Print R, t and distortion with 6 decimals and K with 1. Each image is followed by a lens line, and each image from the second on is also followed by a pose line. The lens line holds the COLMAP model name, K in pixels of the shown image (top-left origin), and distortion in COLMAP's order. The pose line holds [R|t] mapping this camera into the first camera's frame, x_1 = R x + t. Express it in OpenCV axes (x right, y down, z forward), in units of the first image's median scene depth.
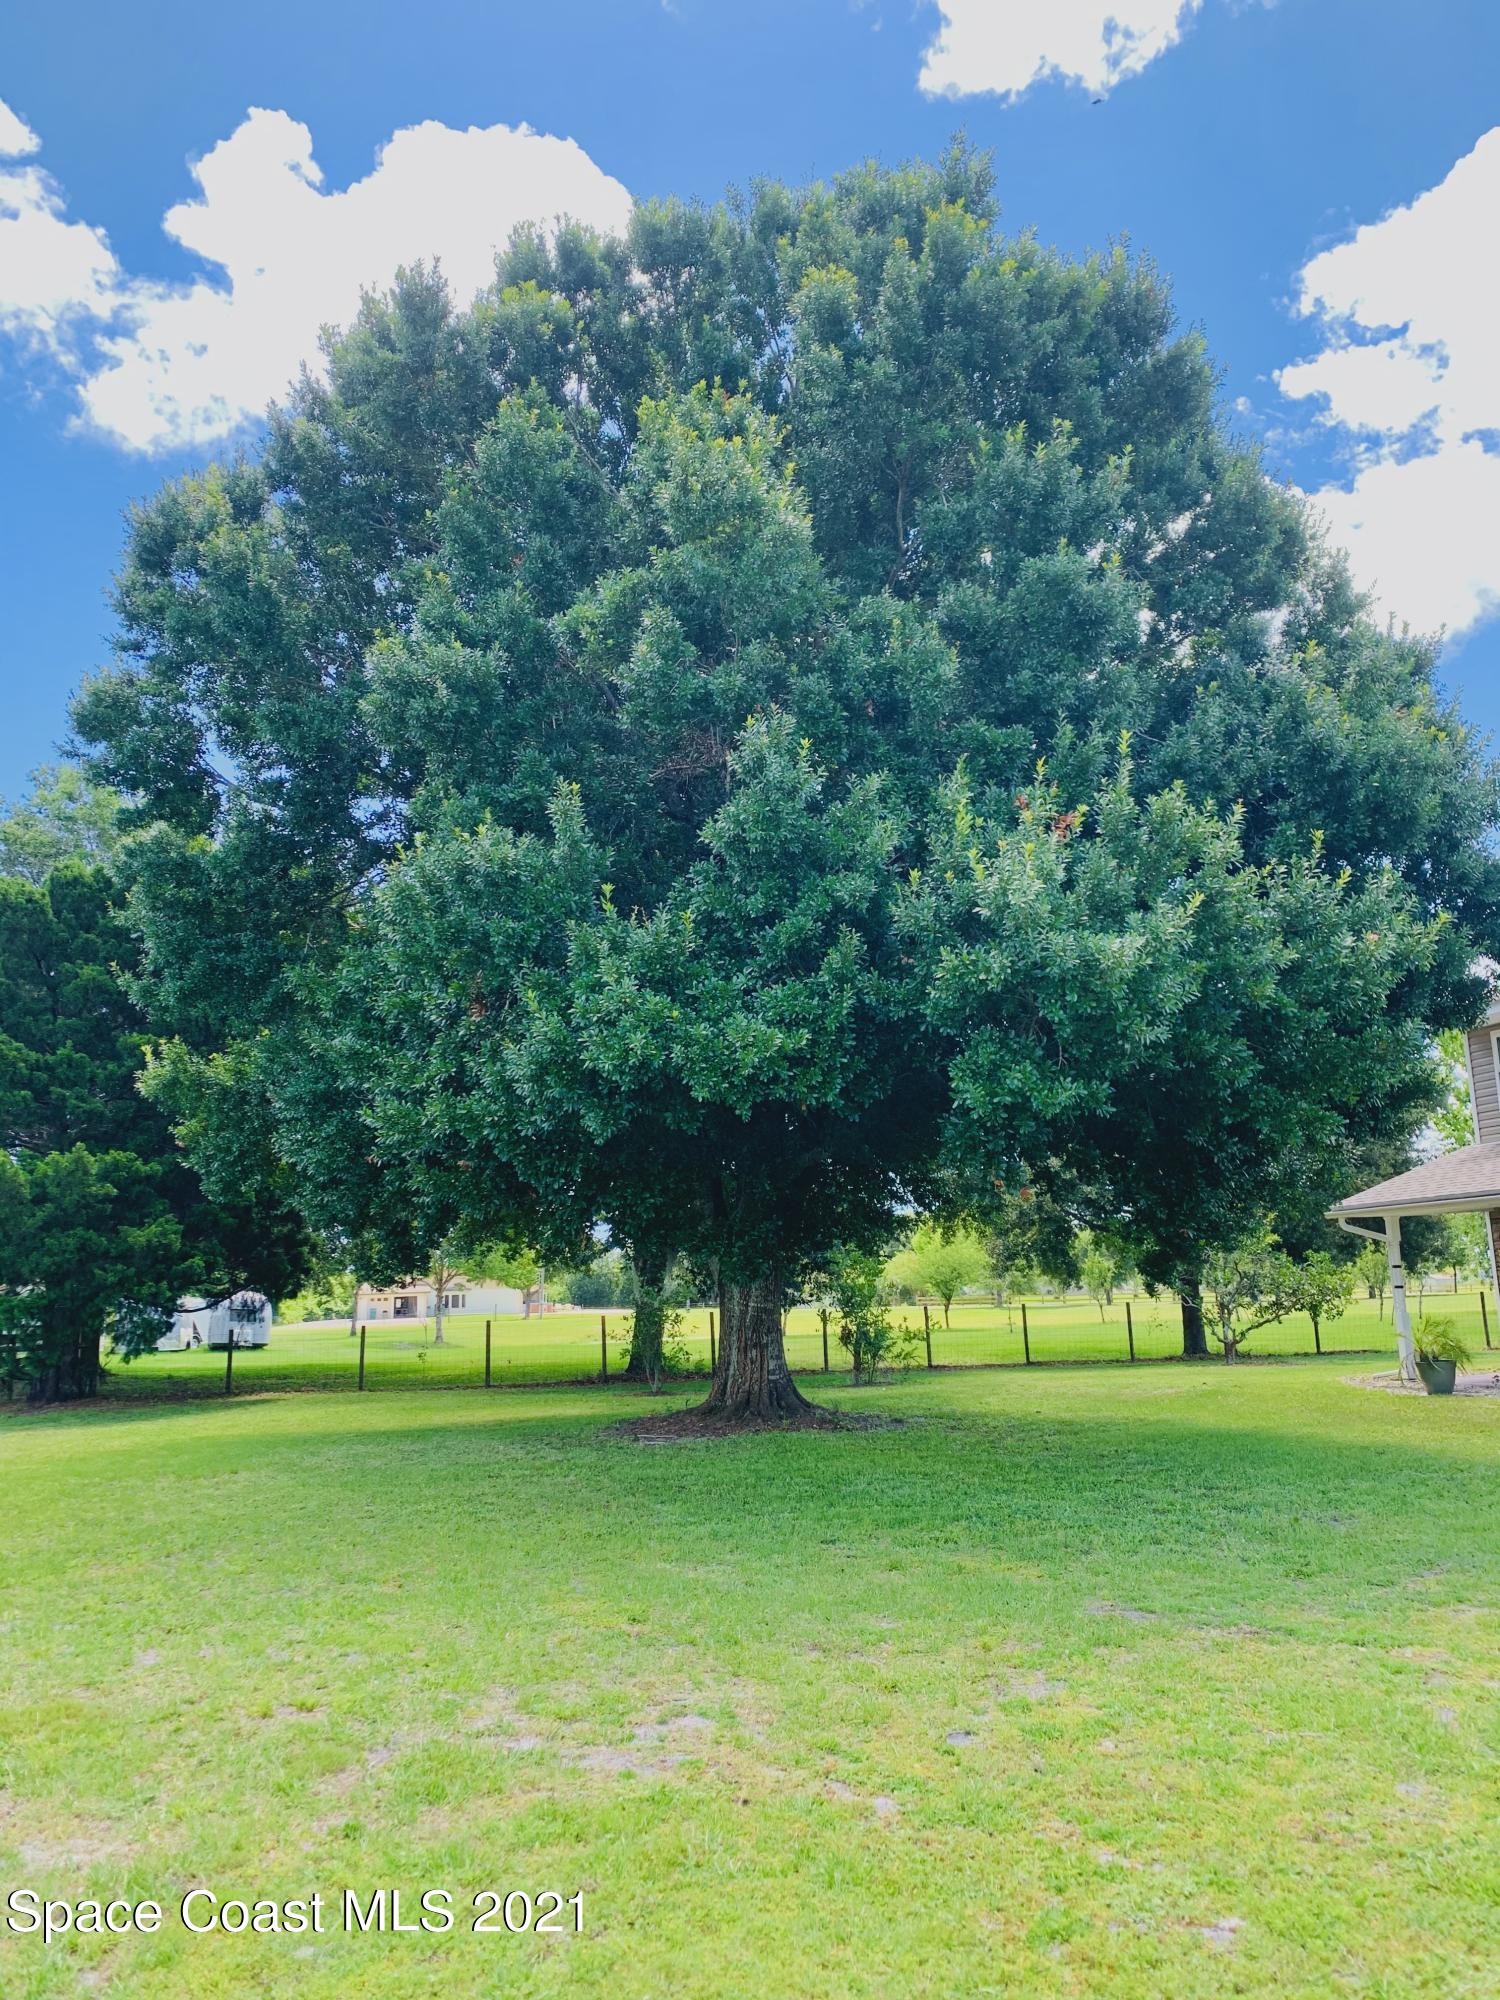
lens RADIAL K [[1521.9, 0, 741.1], [0, 1521.9, 1005.1], [0, 0, 1]] dist [-0.001513, 0.001993]
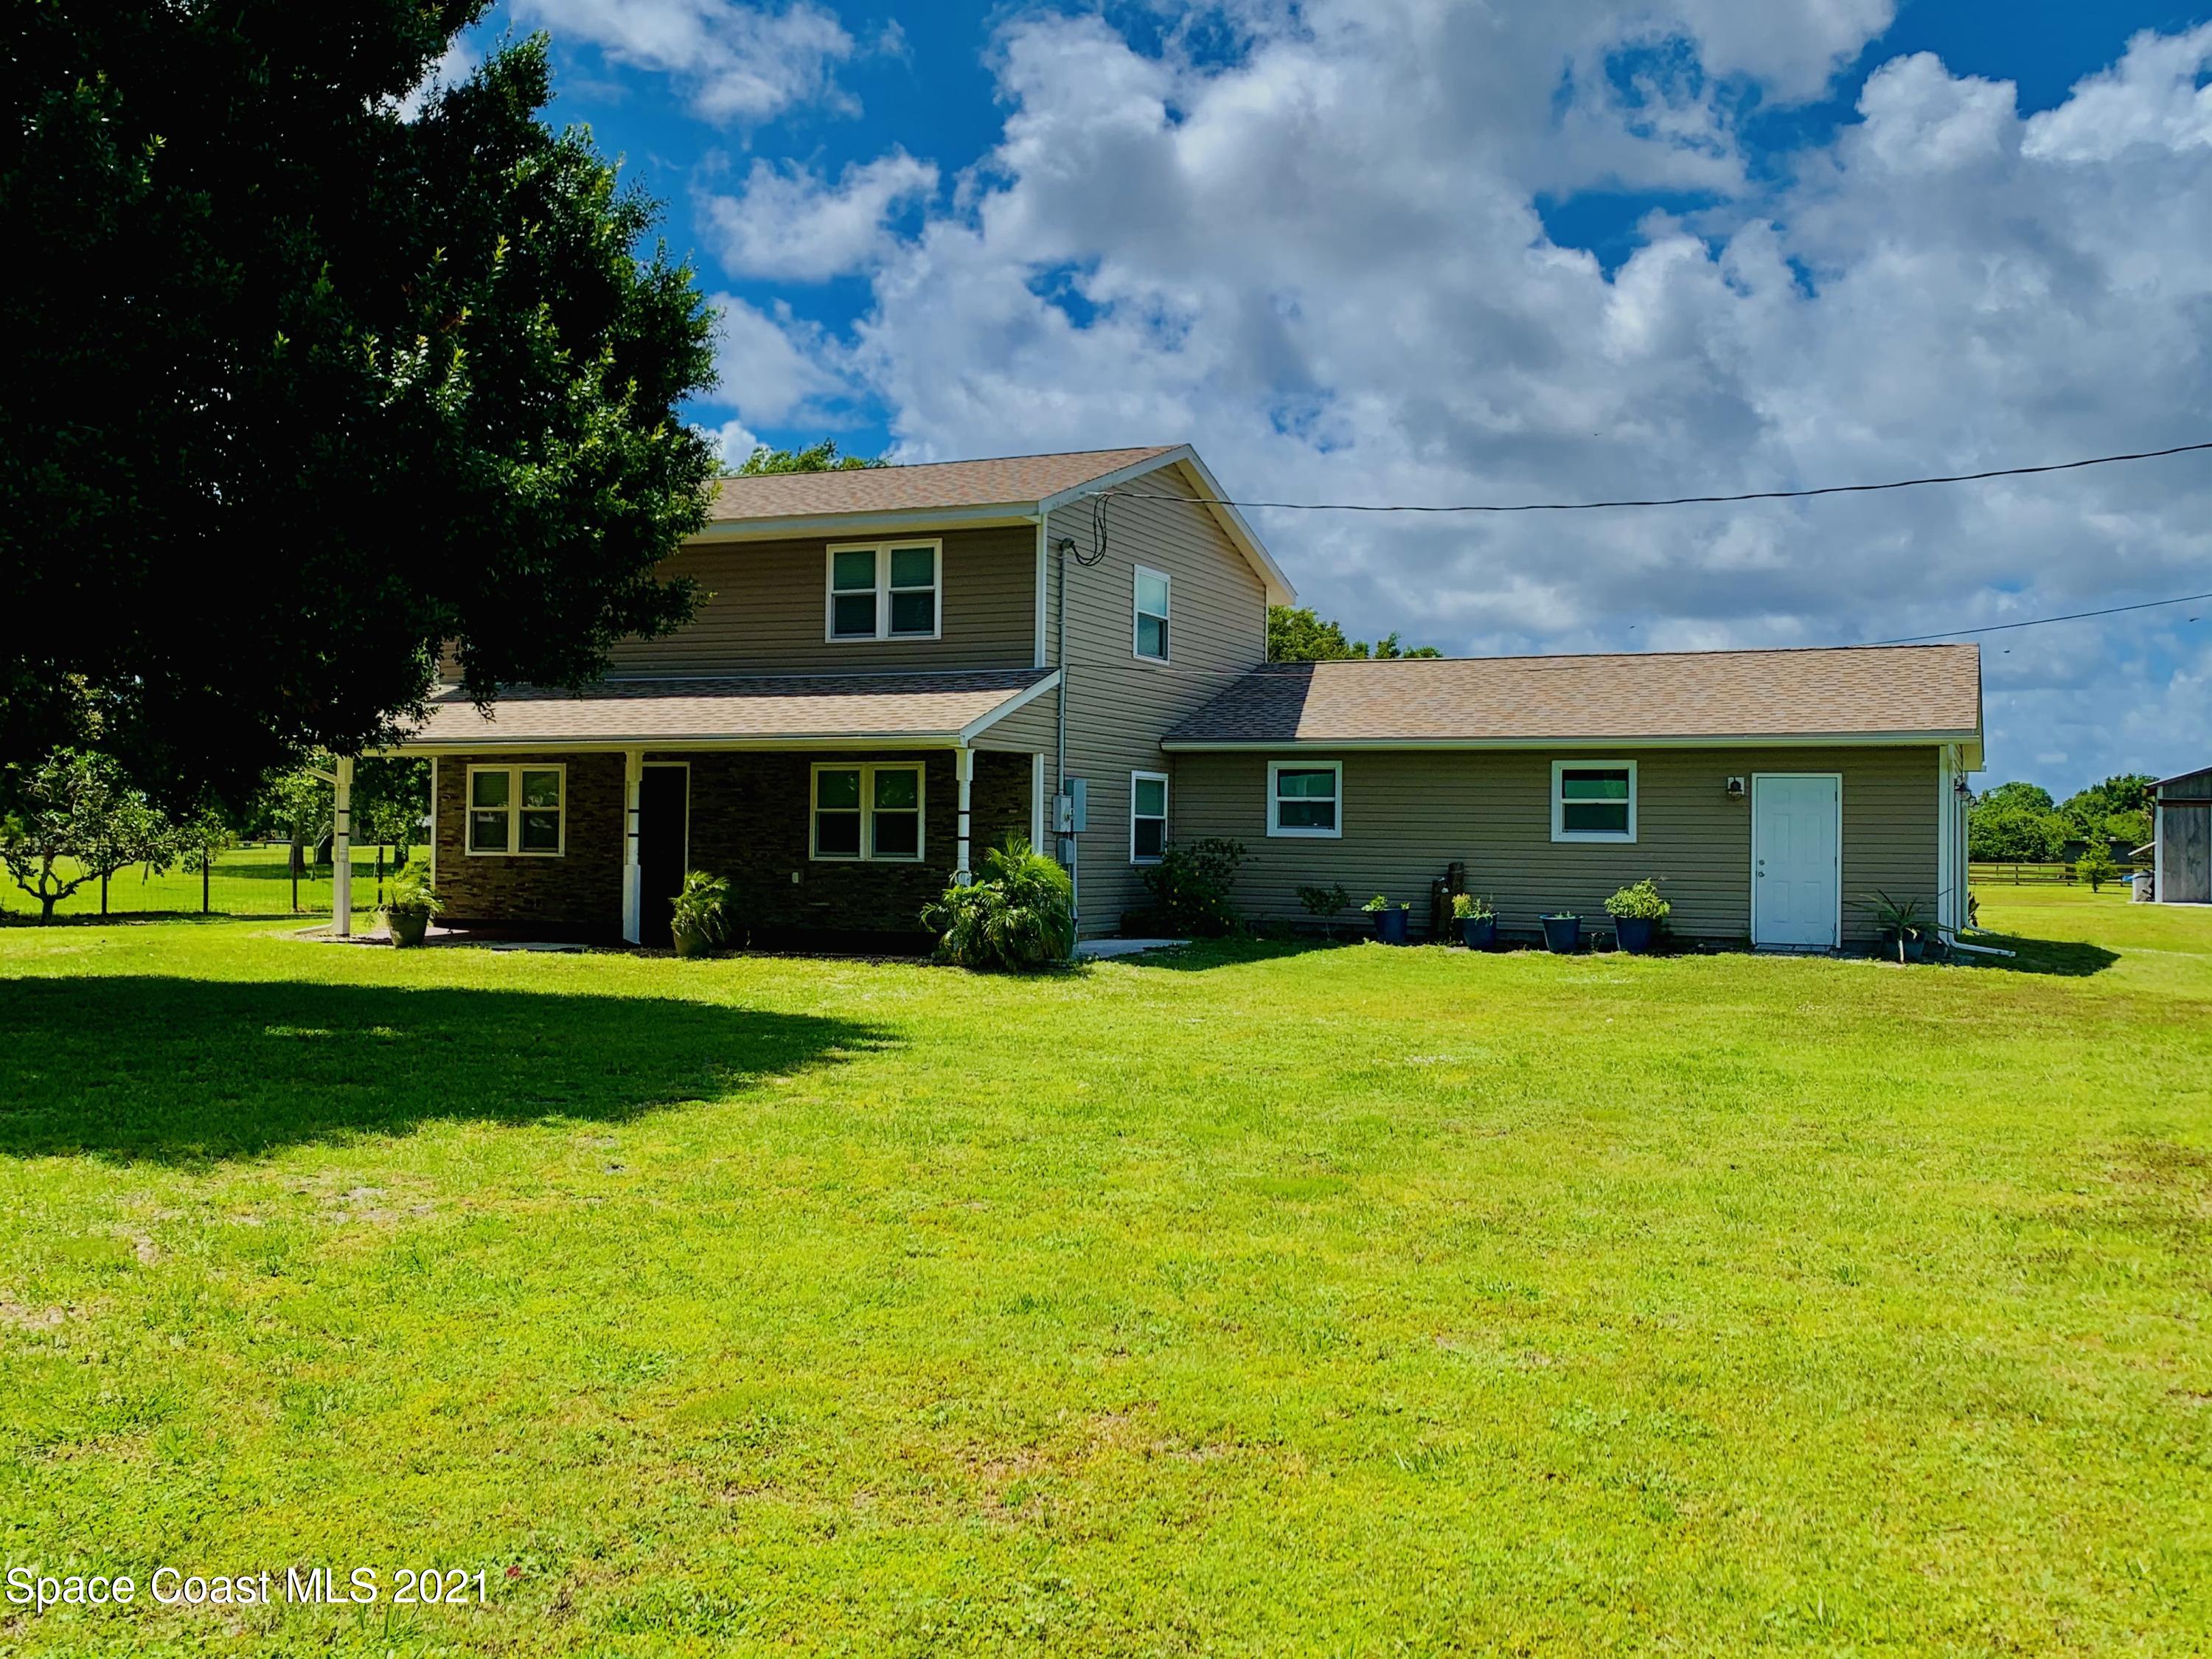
lens RADIAL K [[2045.7, 0, 1112.2], [0, 2045.7, 830.9], [0, 0, 1]] dist [0.043363, -0.112462]
pose [[0.603209, 0.044318, 0.796351, -0.415045], [-0.179979, 0.980266, 0.081774, 0.008986], [-0.777011, -0.192653, 0.599281, -0.100679]]
